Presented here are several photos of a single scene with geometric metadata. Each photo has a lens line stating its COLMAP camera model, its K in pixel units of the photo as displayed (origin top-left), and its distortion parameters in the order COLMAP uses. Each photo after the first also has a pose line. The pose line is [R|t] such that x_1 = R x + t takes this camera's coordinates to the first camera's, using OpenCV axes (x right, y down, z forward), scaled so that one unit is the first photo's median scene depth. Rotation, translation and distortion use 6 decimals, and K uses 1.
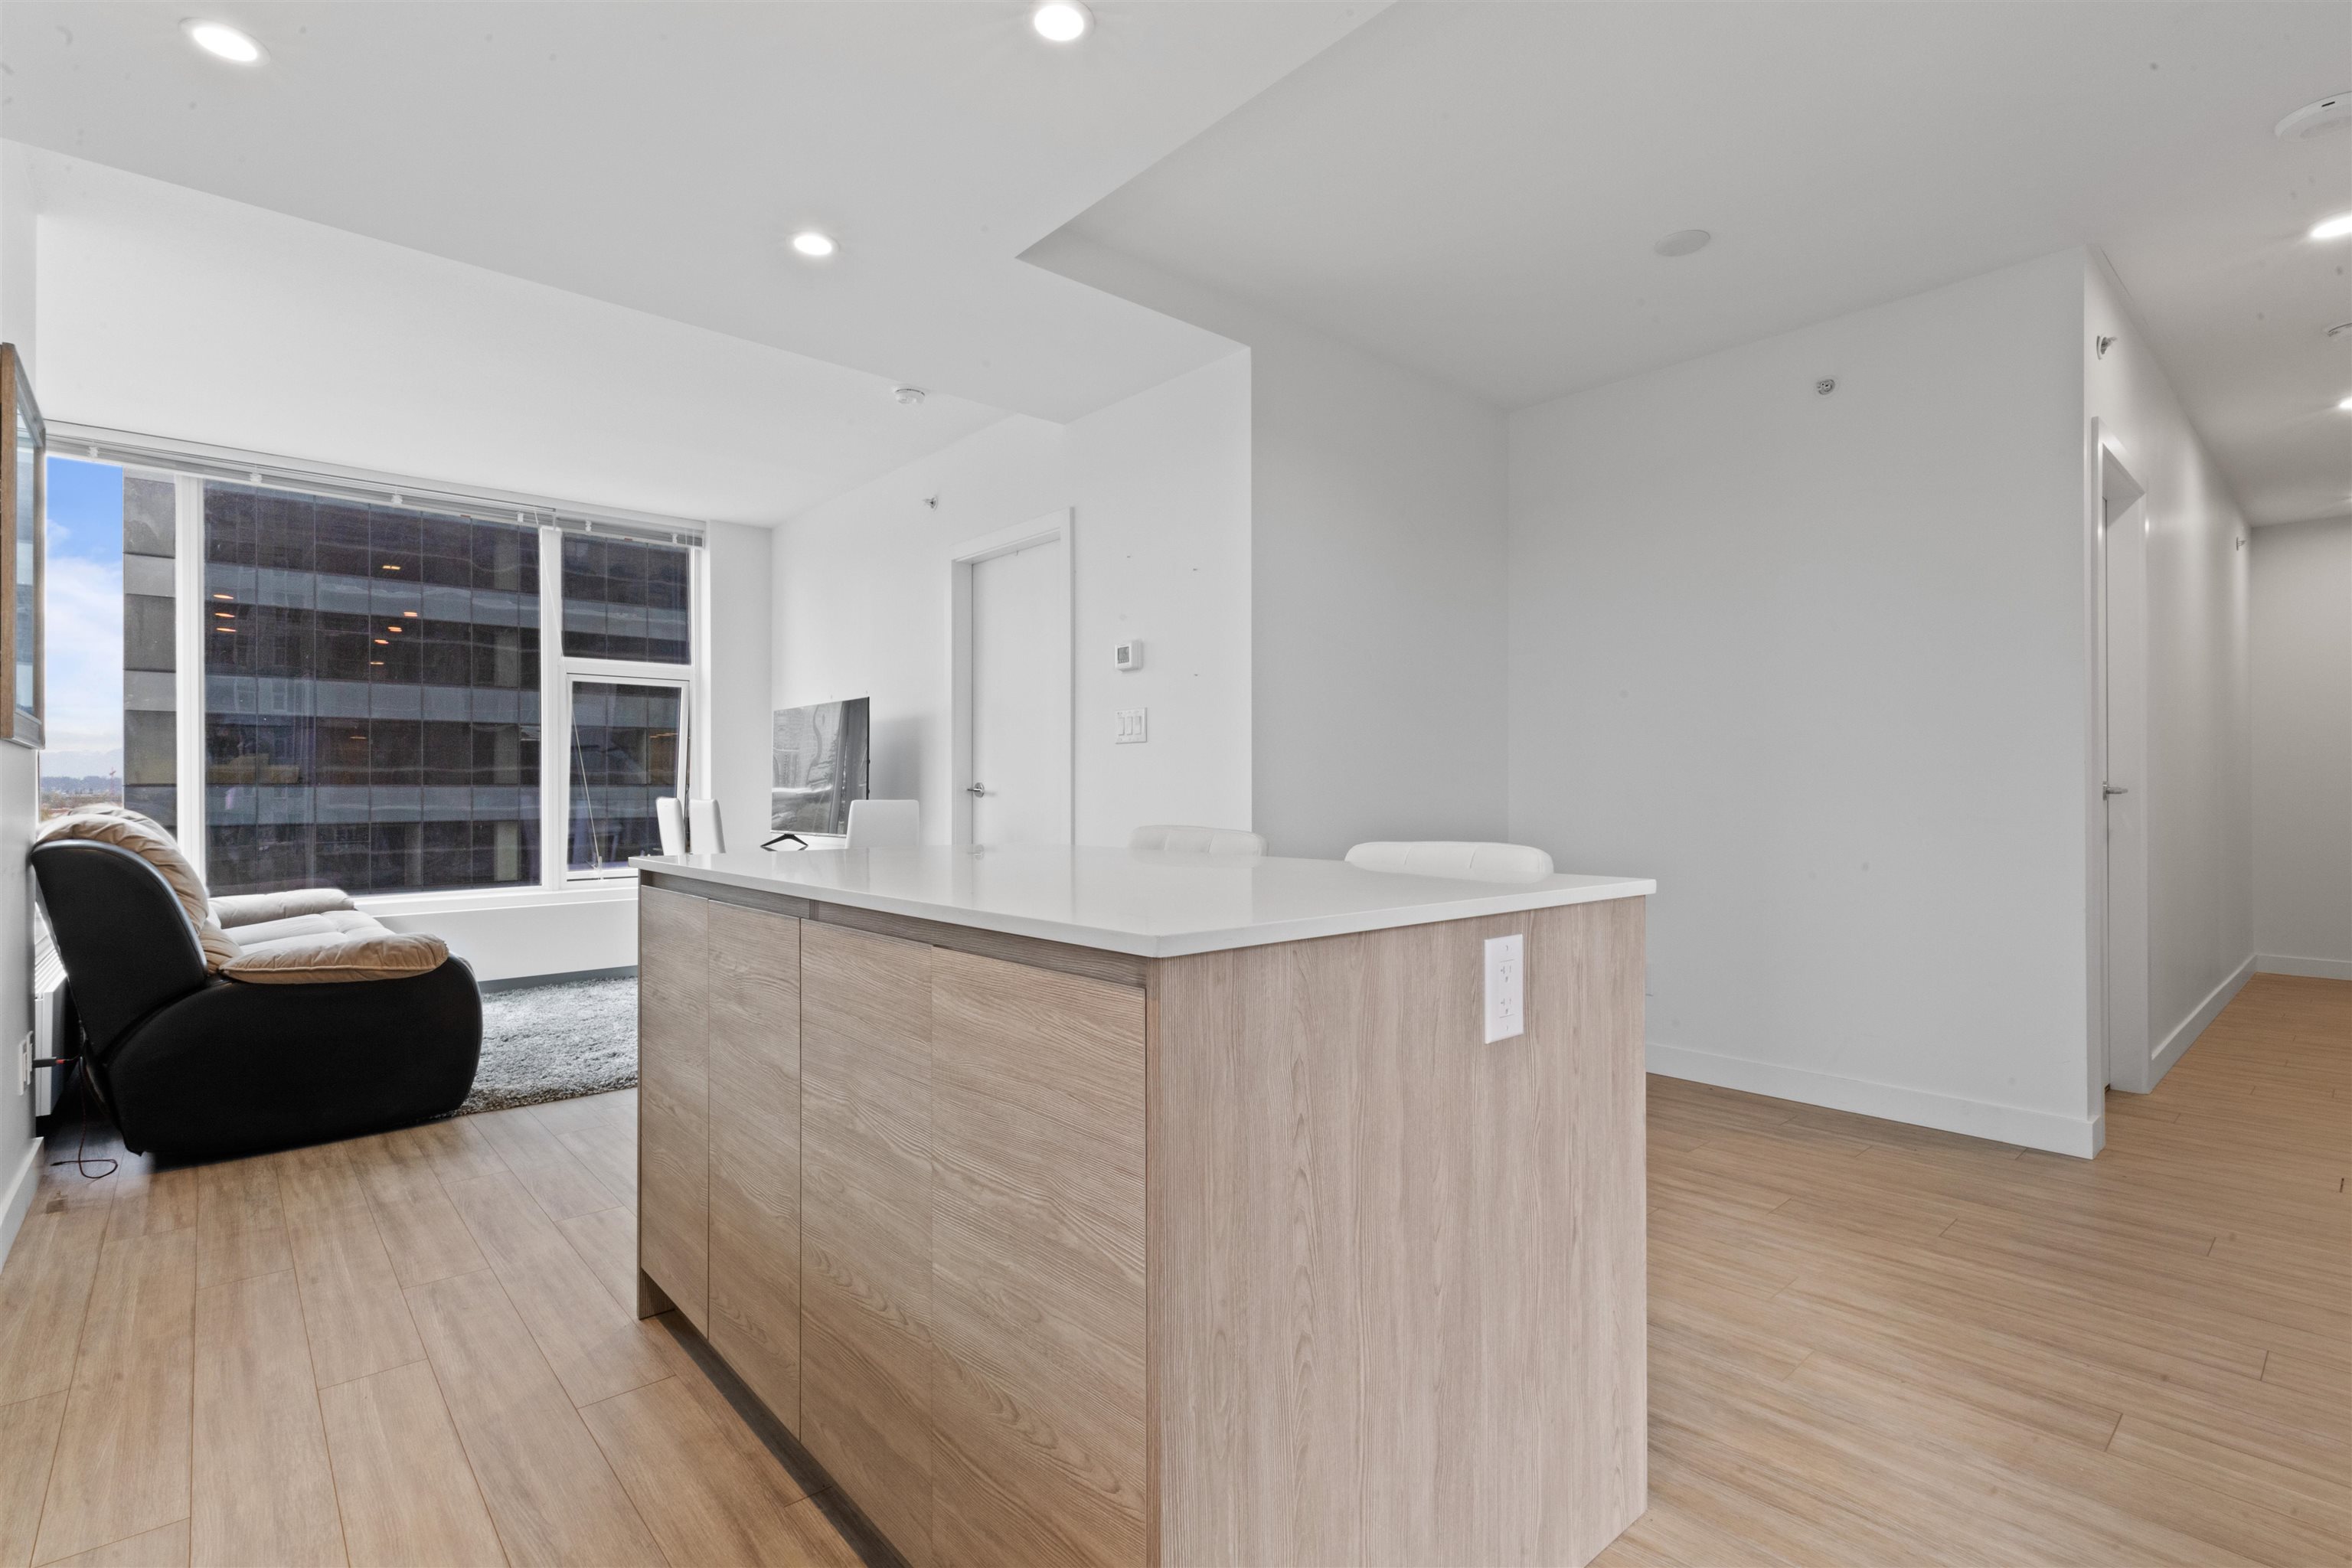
lens RADIAL K [[1086.2, 0, 1162.7], [0, 1086.2, 797.8], [0, 0, 1]] dist [0.003868, -0.001187]
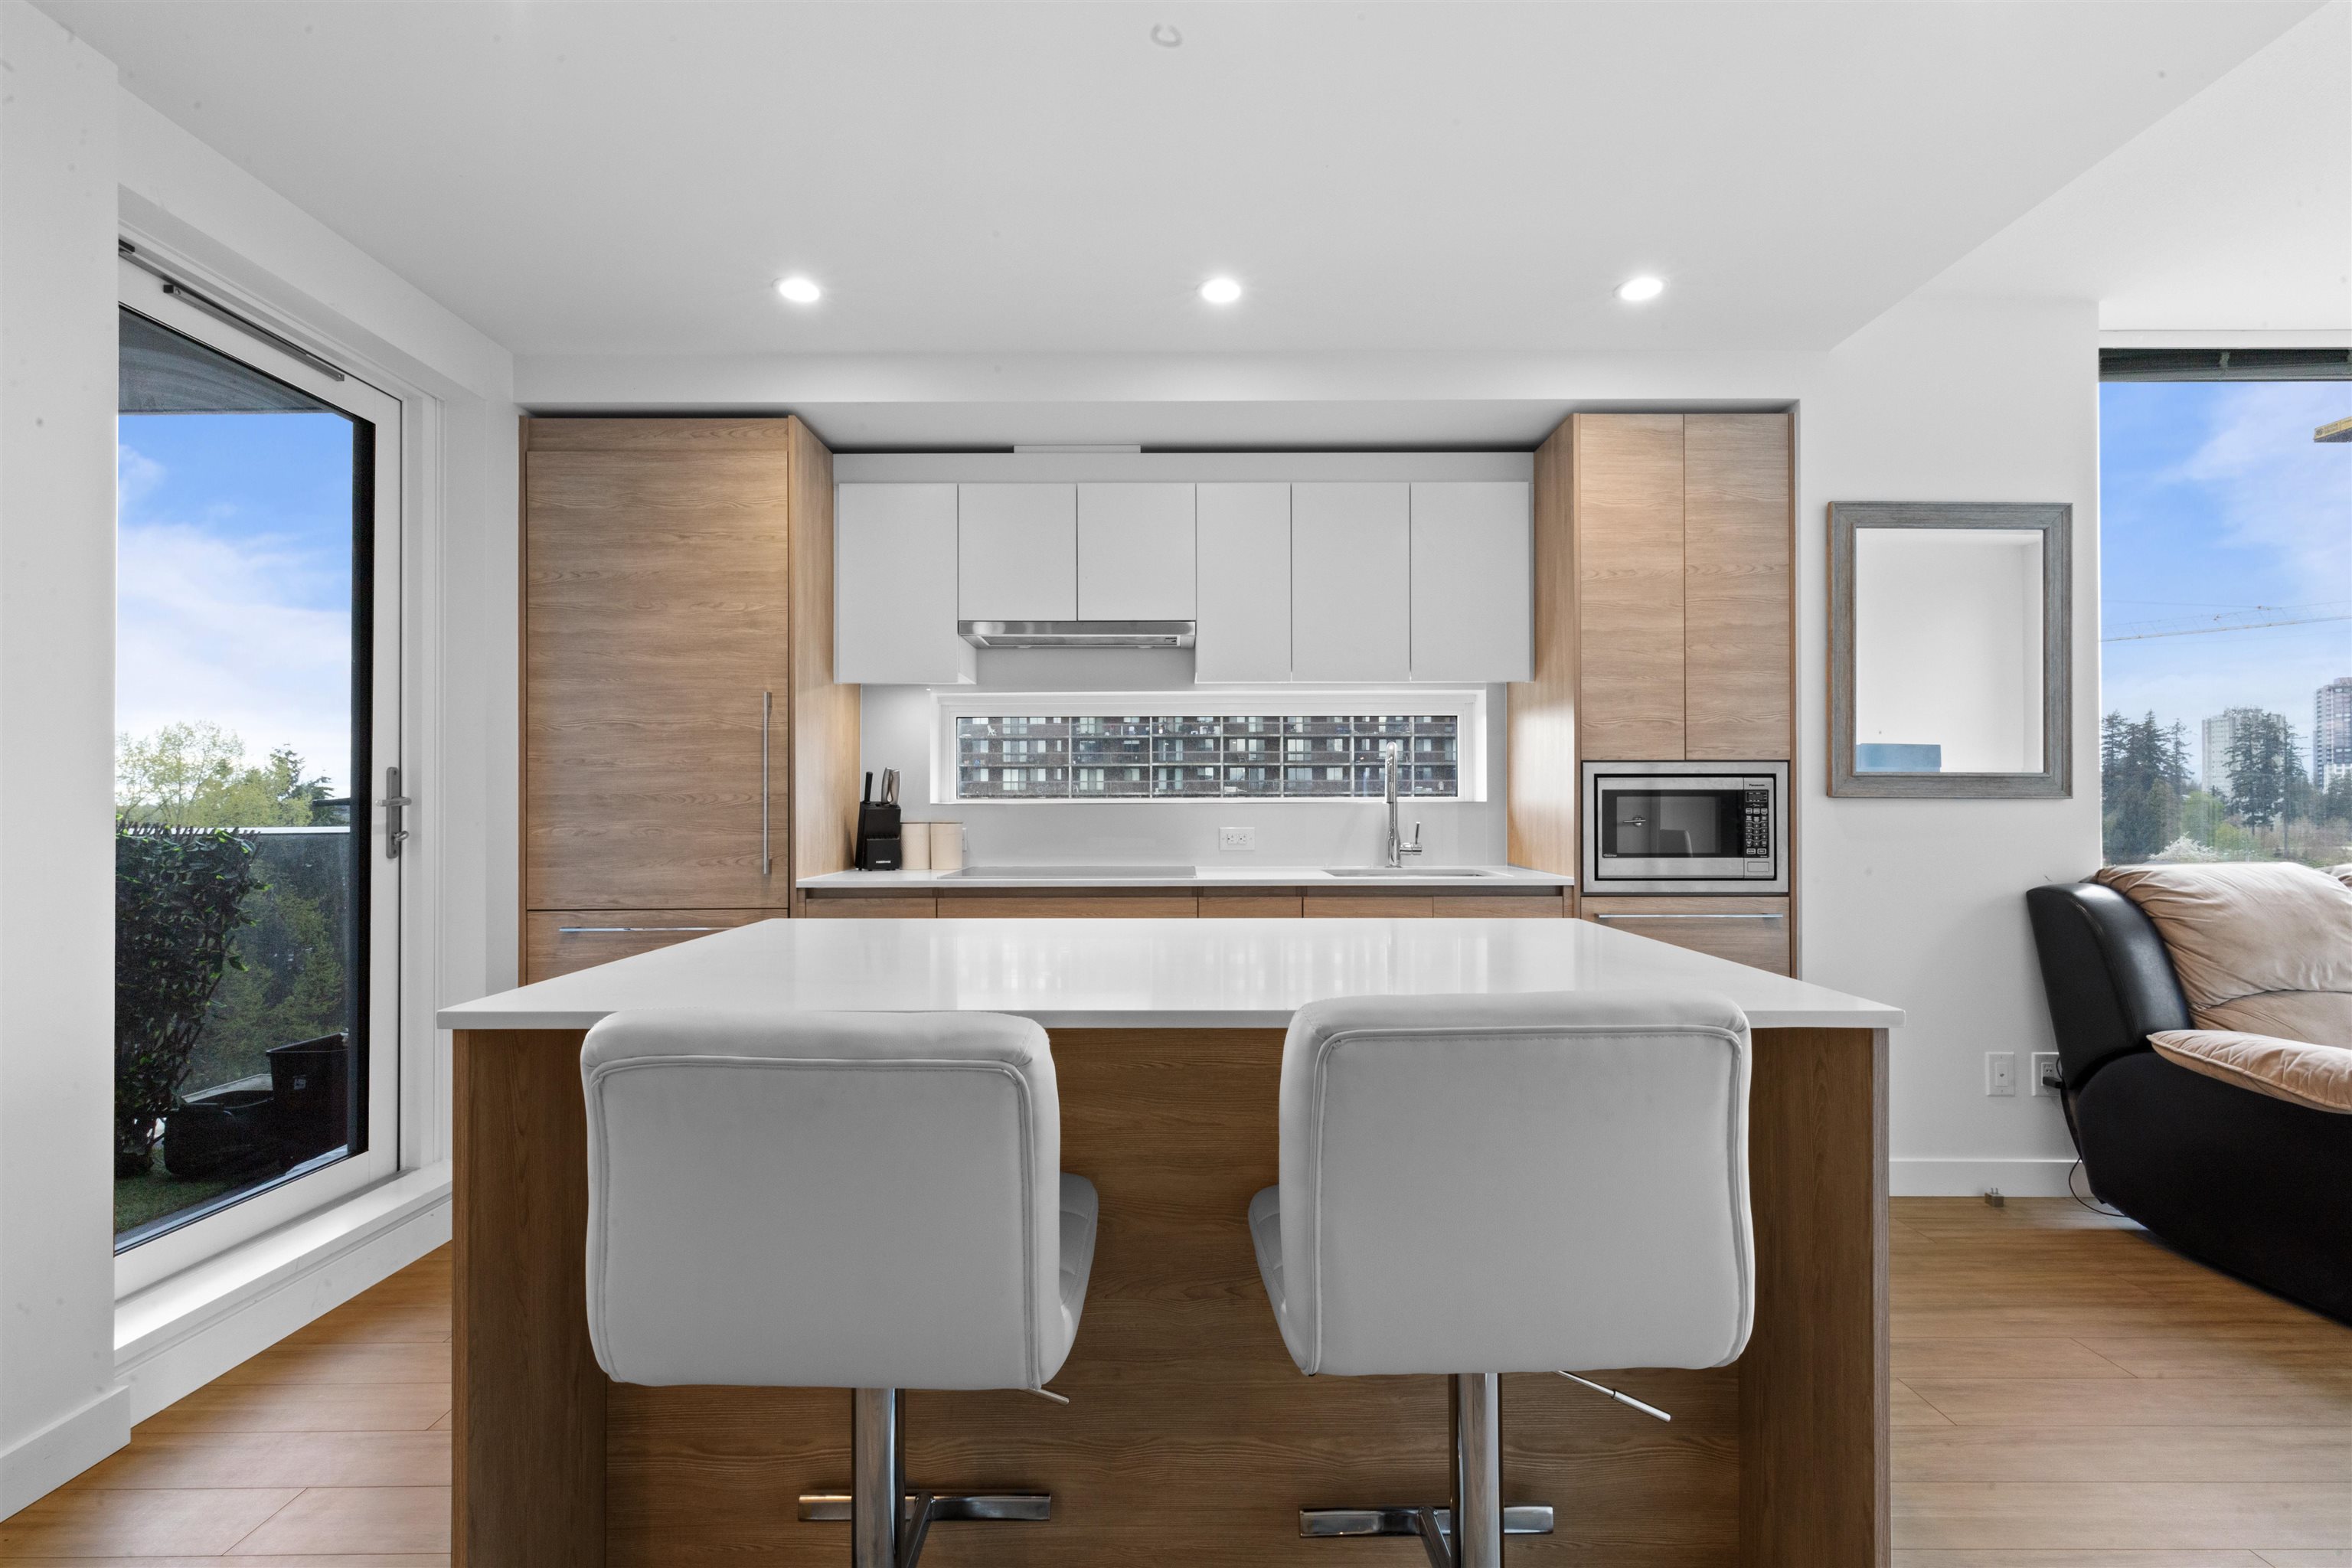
lens RADIAL K [[1055.4, 0, 1180.5], [0, 1055.4, 801.3], [0, 0, 1]] dist [0.000172, -0.000022]
pose [[-0.654766, -0.003511, -0.755824, 0.282013], [-0.003878, 0.999992, -0.001286, -0.030027], [0.755822, 0.002089, -0.654774, 0.791485]]
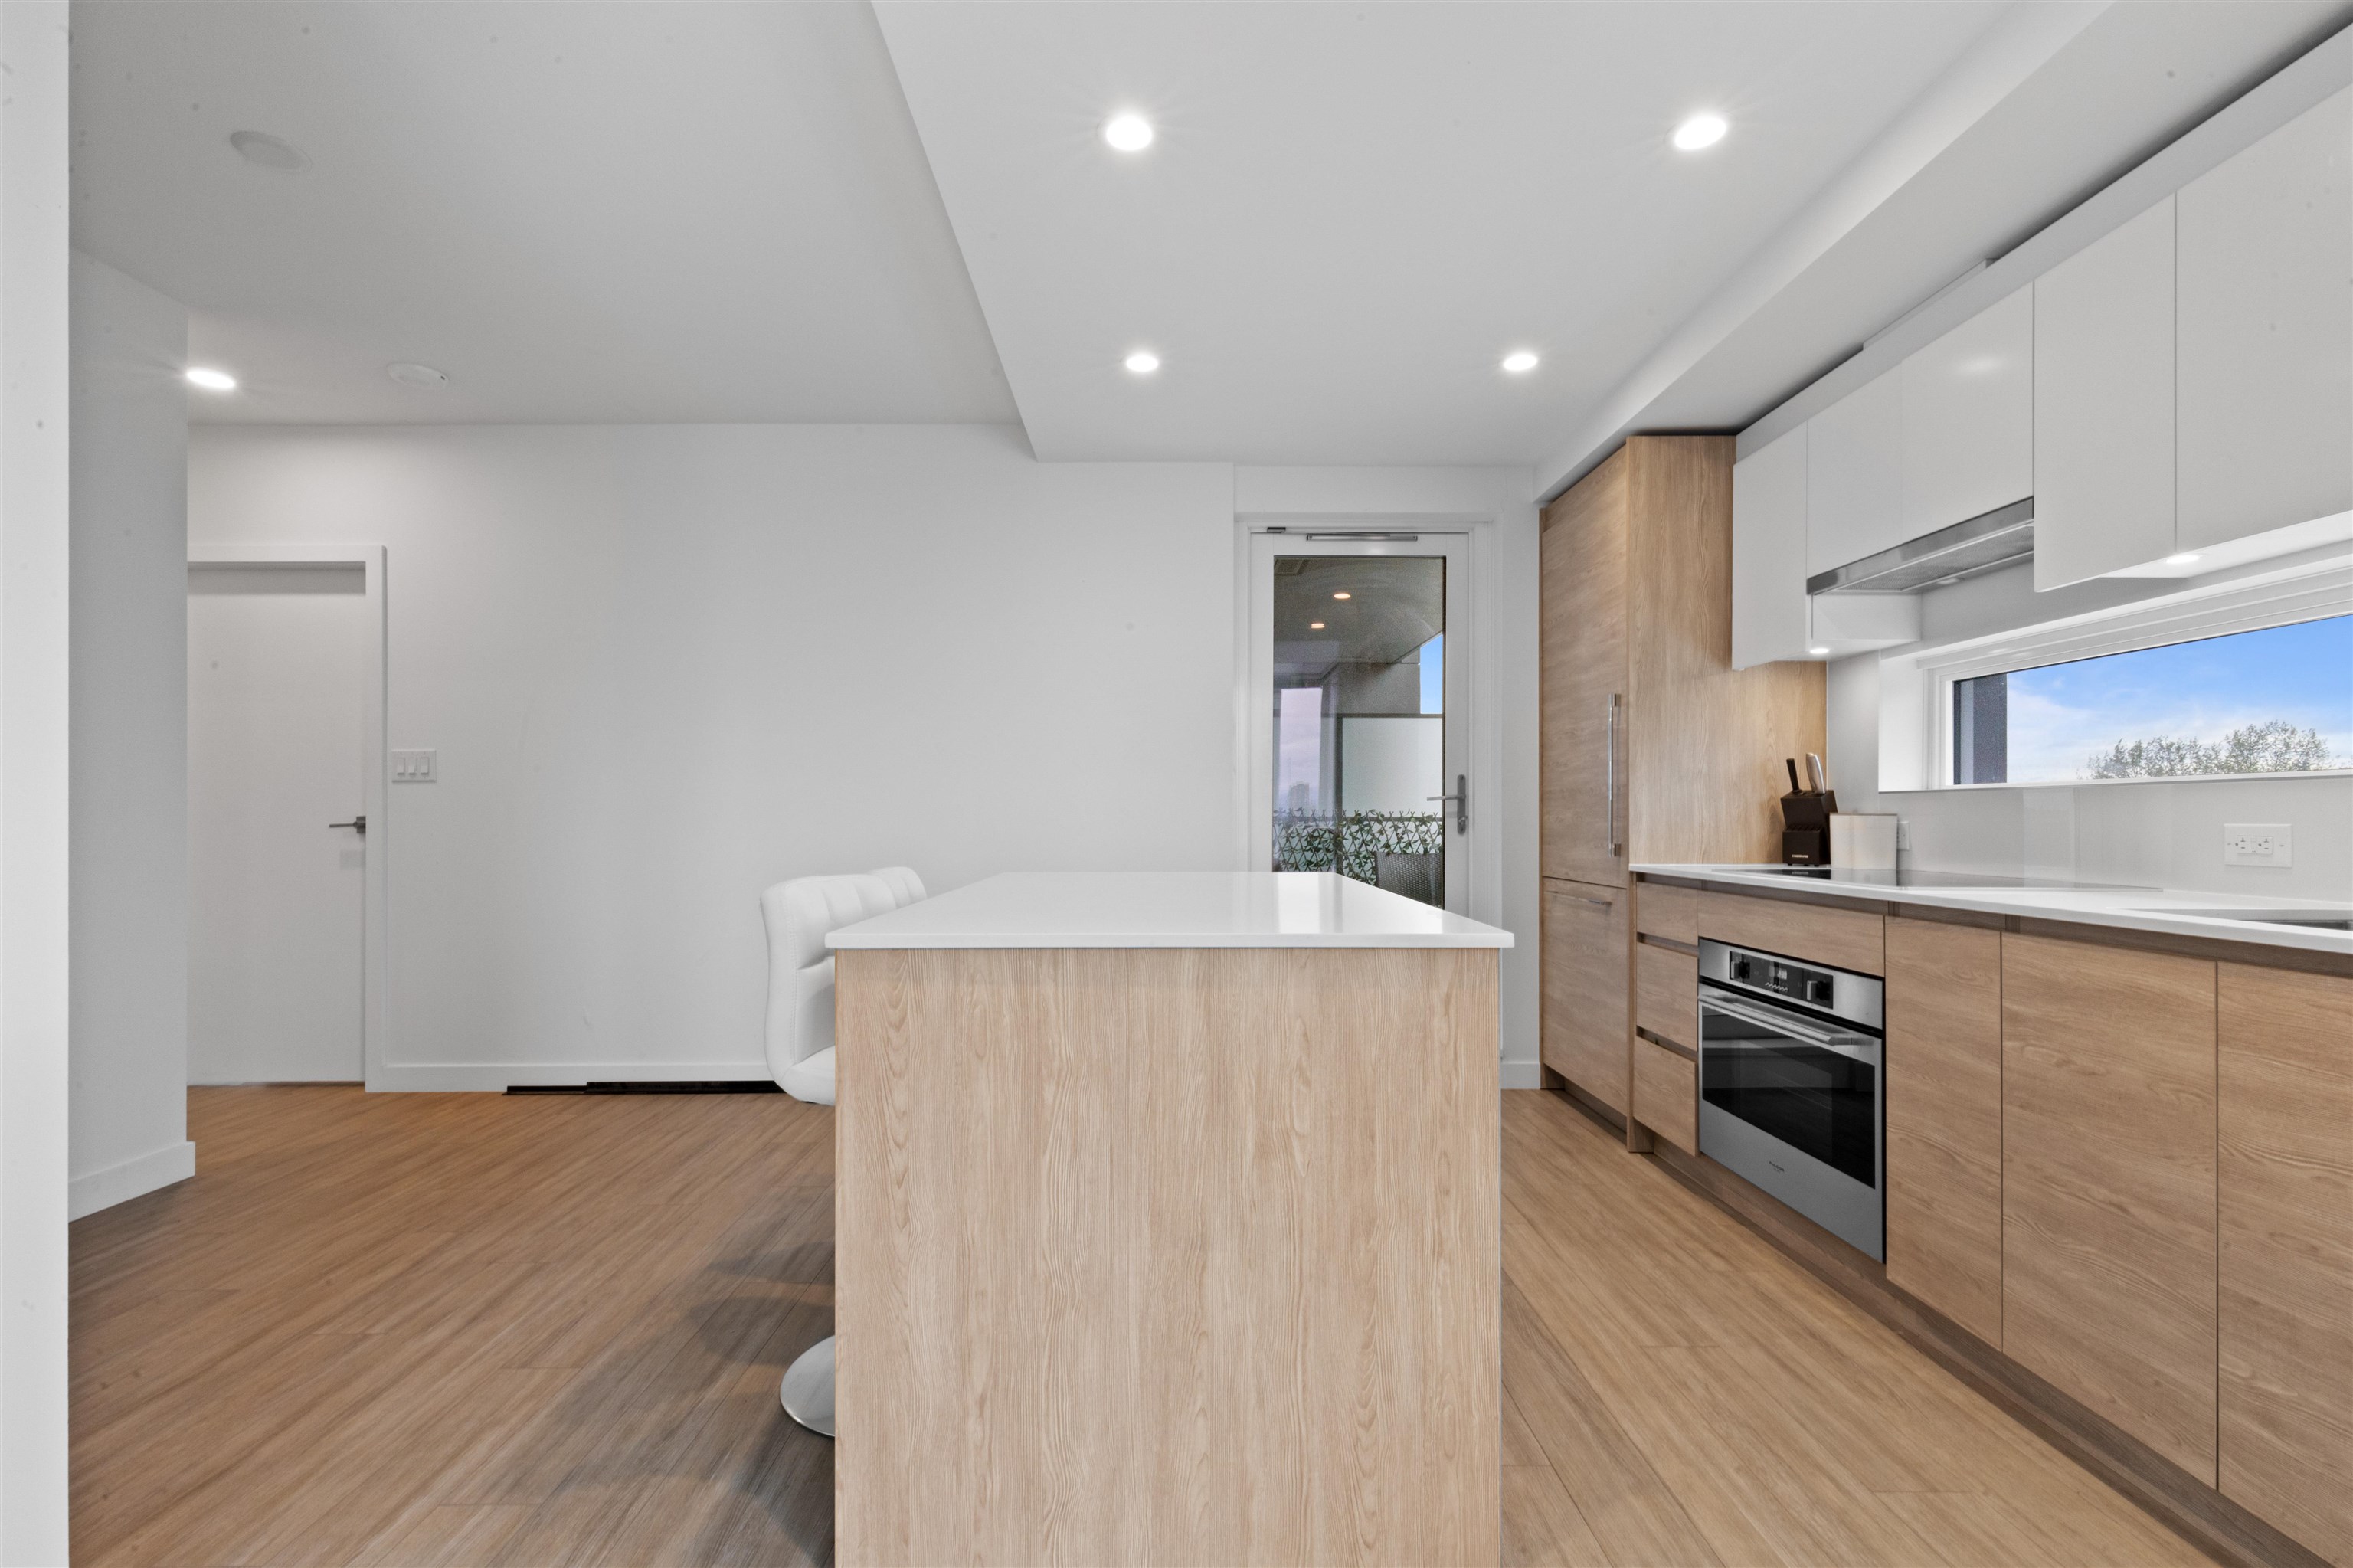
lens RADIAL K [[1058.4, 0, 1167.4], [0, 1058.4, 814.9], [0, 0, 1]] dist [0.002273, -0.000616]
pose [[-0.754709, 0.000653, 0.656059, -0.447545], [0.004628, 0.999980, 0.004329, -0.015516], [-0.656043, 0.006303, -0.754697, 0.962765]]
